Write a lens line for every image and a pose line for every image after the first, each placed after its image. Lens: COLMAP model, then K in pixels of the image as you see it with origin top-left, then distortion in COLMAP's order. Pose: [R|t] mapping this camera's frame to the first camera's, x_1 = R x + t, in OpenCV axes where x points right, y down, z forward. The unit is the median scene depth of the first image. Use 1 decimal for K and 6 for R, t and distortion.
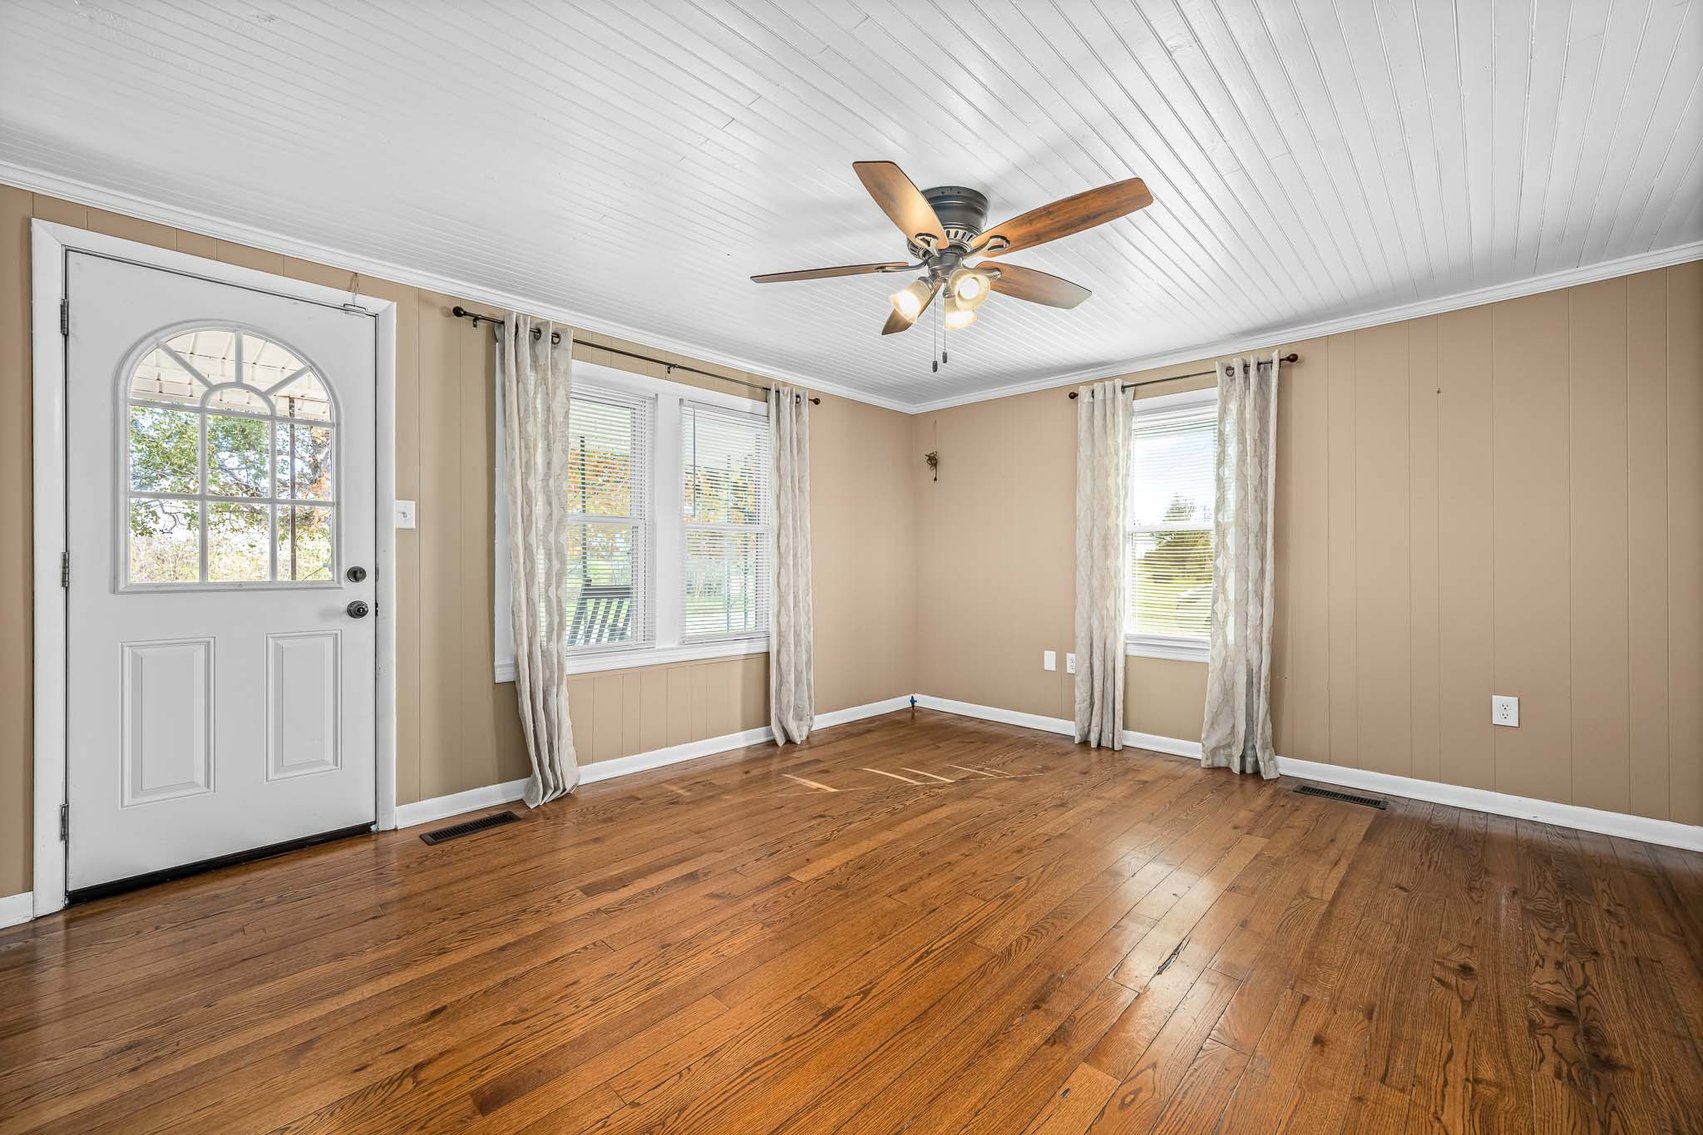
lens RADIAL K [[681.2, 0, 868.0], [0, 681.2, 559.6], [0, 0, 1]] dist [0.001917, -0.000026]
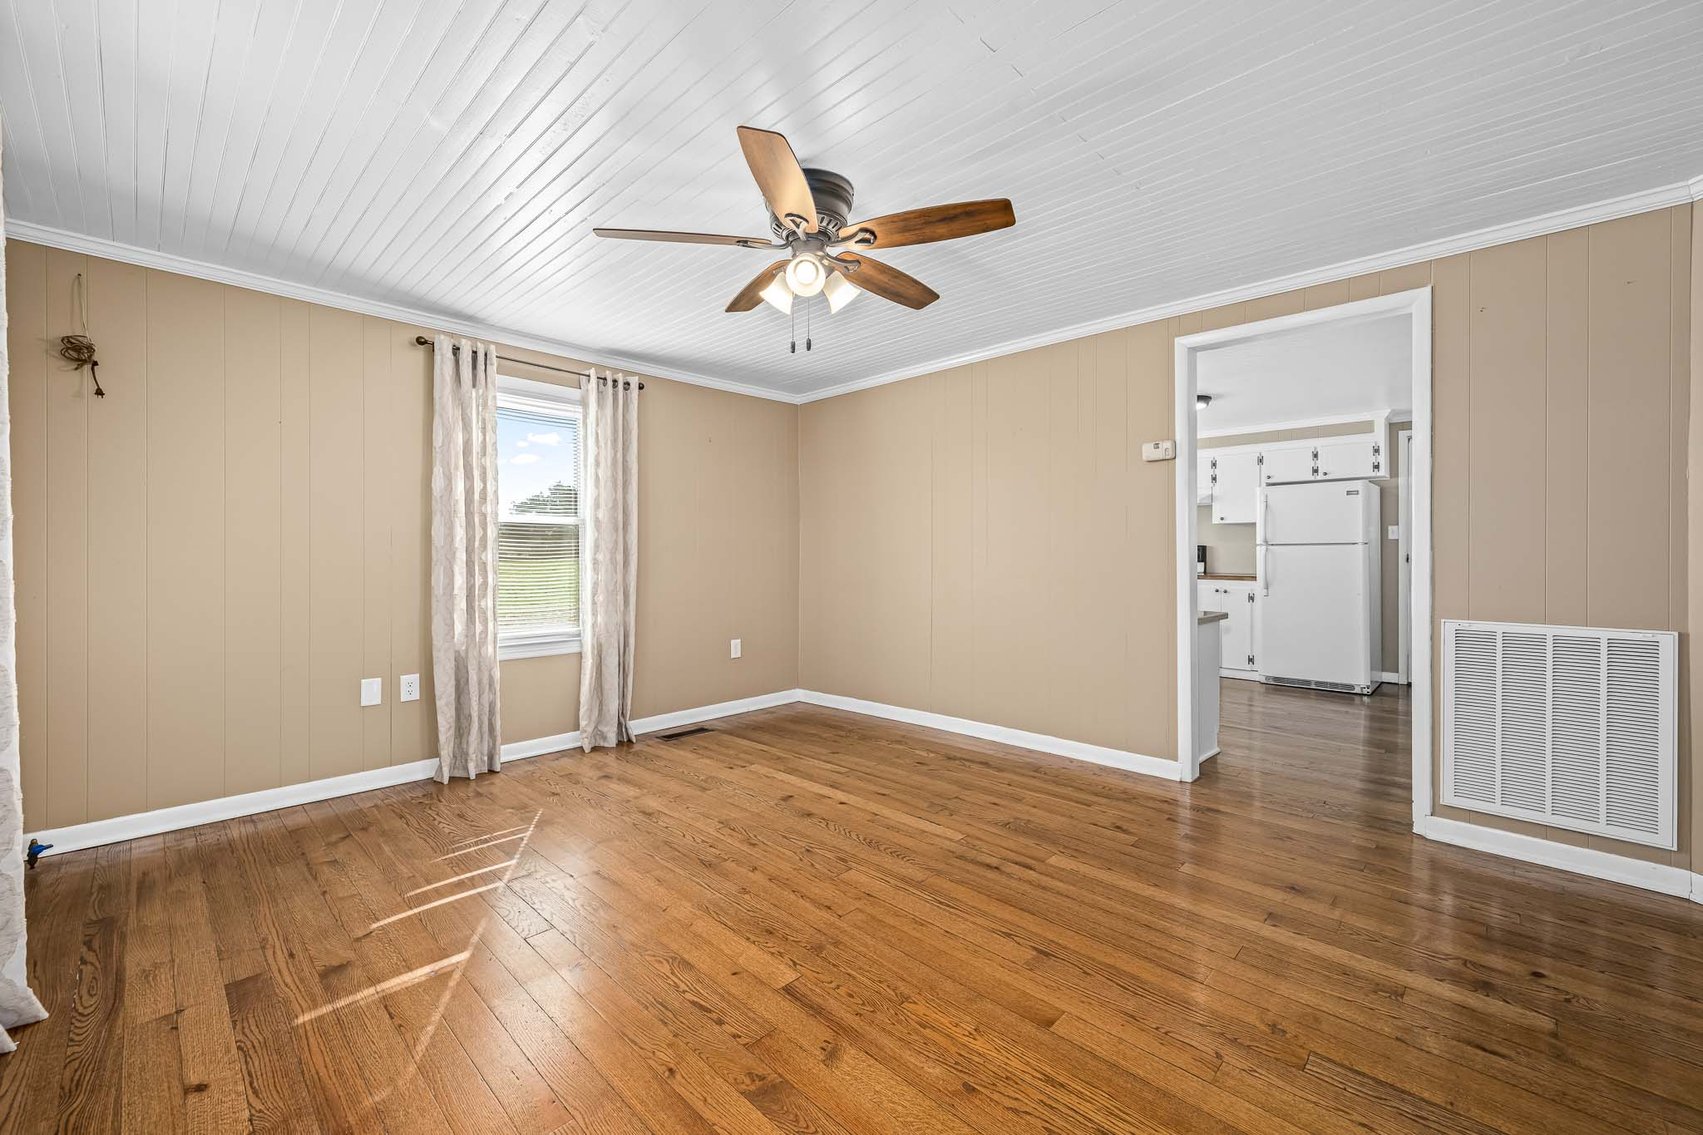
lens RADIAL K [[681.2, 0, 835.6], [0, 681.2, 554.1], [0, 0, 1]] dist [0.001917, -0.000026]
pose [[0.022525, 0.002409, 0.999743, -0.612629], [-0.004649, 0.999987, -0.002305, 0.001892], [-0.999735, -0.004596, 0.022536, 0.673978]]
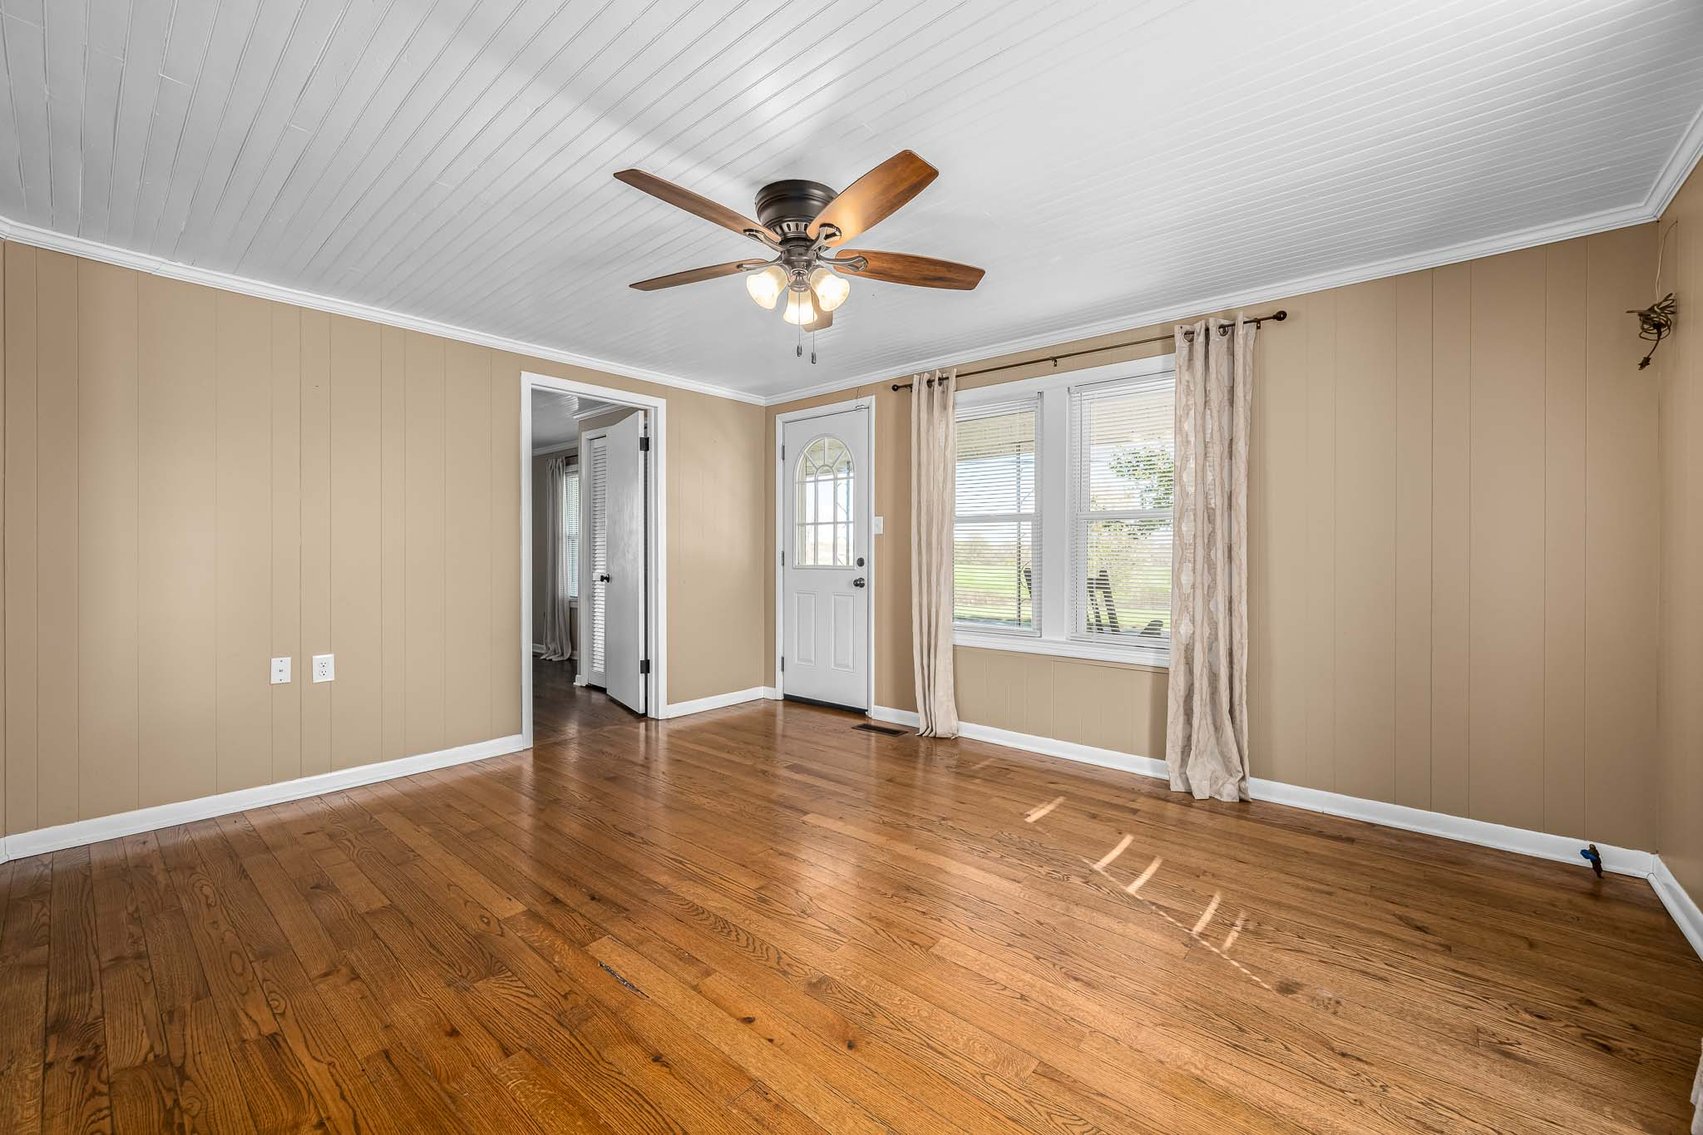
lens RADIAL K [[681.2, 0, 826.8], [0, 681.2, 558.6], [0, 0, 1]] dist [0.001917, -0.000026]
pose [[0.021612, 0.005124, -0.999753, 0.798158], [0.004398, 0.999977, 0.005220, 0.002509], [0.999757, -0.004510, 0.021589, 0.730488]]
